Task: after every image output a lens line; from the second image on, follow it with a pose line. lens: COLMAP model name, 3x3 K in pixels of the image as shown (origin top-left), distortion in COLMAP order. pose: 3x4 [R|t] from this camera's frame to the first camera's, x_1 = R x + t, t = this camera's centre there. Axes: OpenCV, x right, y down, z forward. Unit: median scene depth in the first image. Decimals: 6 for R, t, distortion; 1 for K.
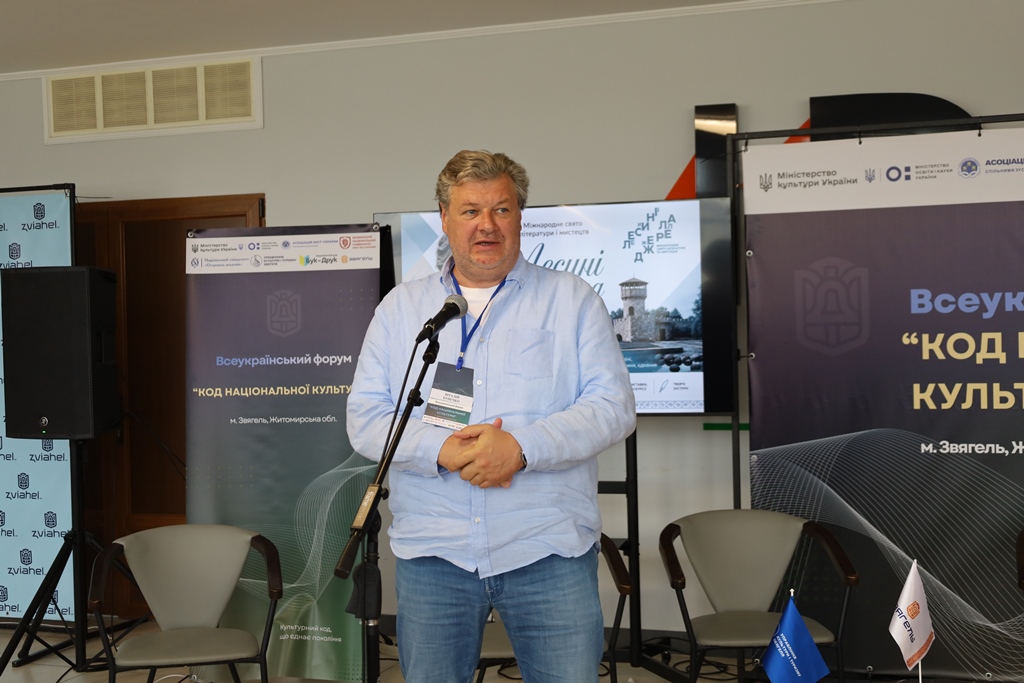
lens RADIAL K [[1452.1, 0, 514.2], [0, 1452.1, 337.7], [0, 0, 1]] dist [0.018503, 0.000000]
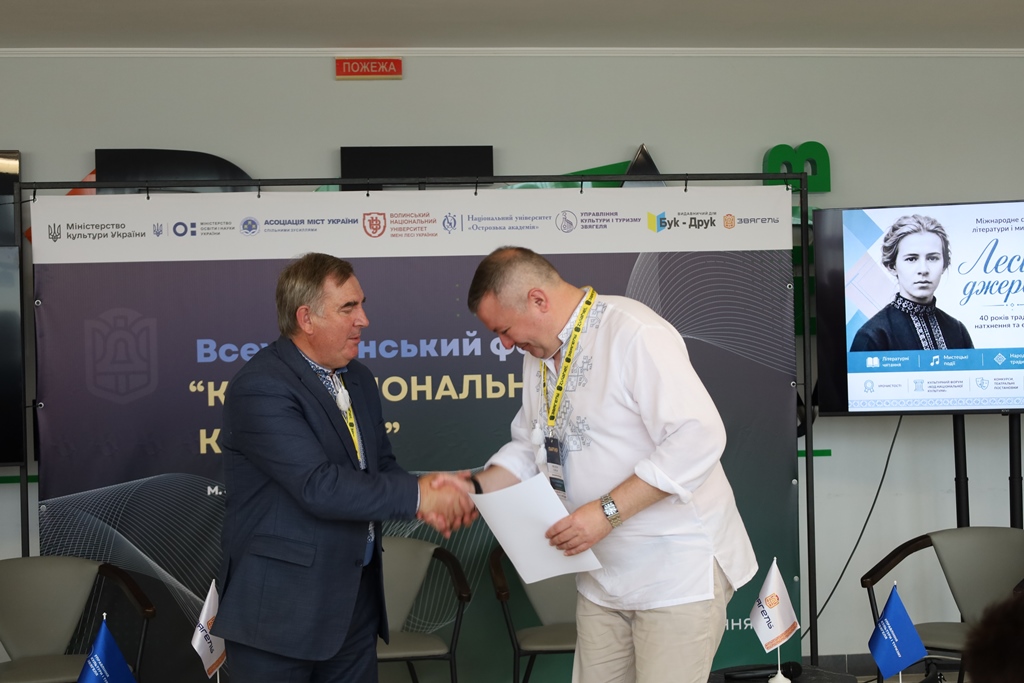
lens RADIAL K [[1601.9, 0, 498.6], [0, 1601.9, 344.9], [0, 0, 1]] dist [0.021388, 0.000000]
pose [[0.893492, 0.002520, 0.449072, -0.050730], [0.011040, 0.999559, -0.027575, 0.004788], [-0.448944, 0.029596, 0.893070, -0.126767]]
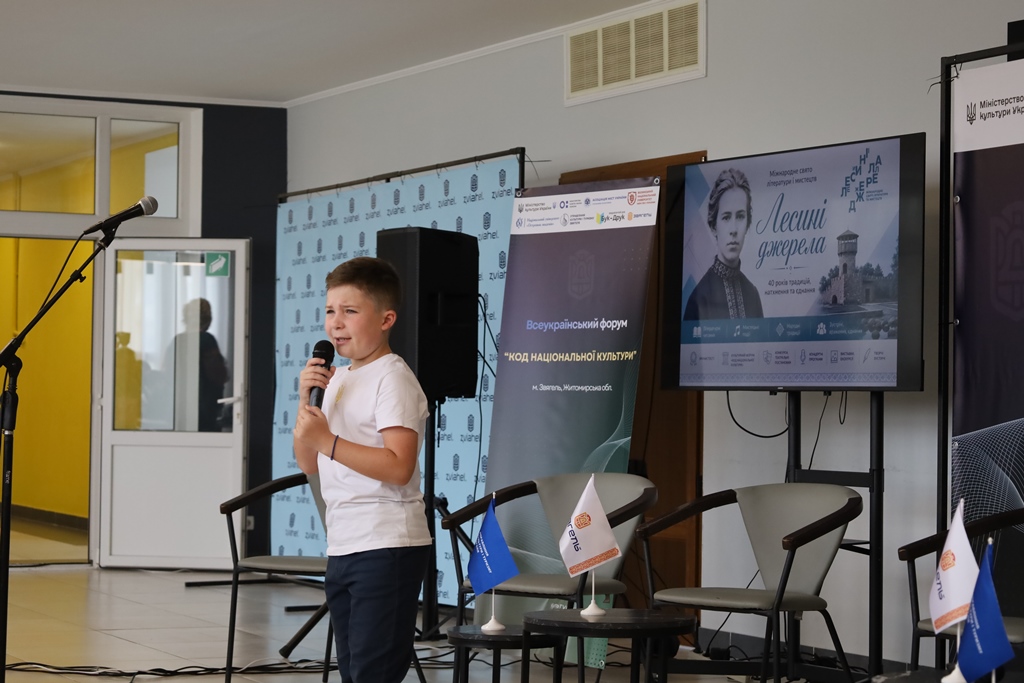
lens RADIAL K [[2510.2, 0, 502.6], [0, 2510.2, 343.7], [0, 0, 1]] dist [-0.009440, 0.000000]
pose [[0.731193, 0.019542, -0.681890, 0.961416], [-0.046801, 0.998671, -0.021563, 0.068593], [0.680563, 0.047680, 0.731136, -0.229346]]
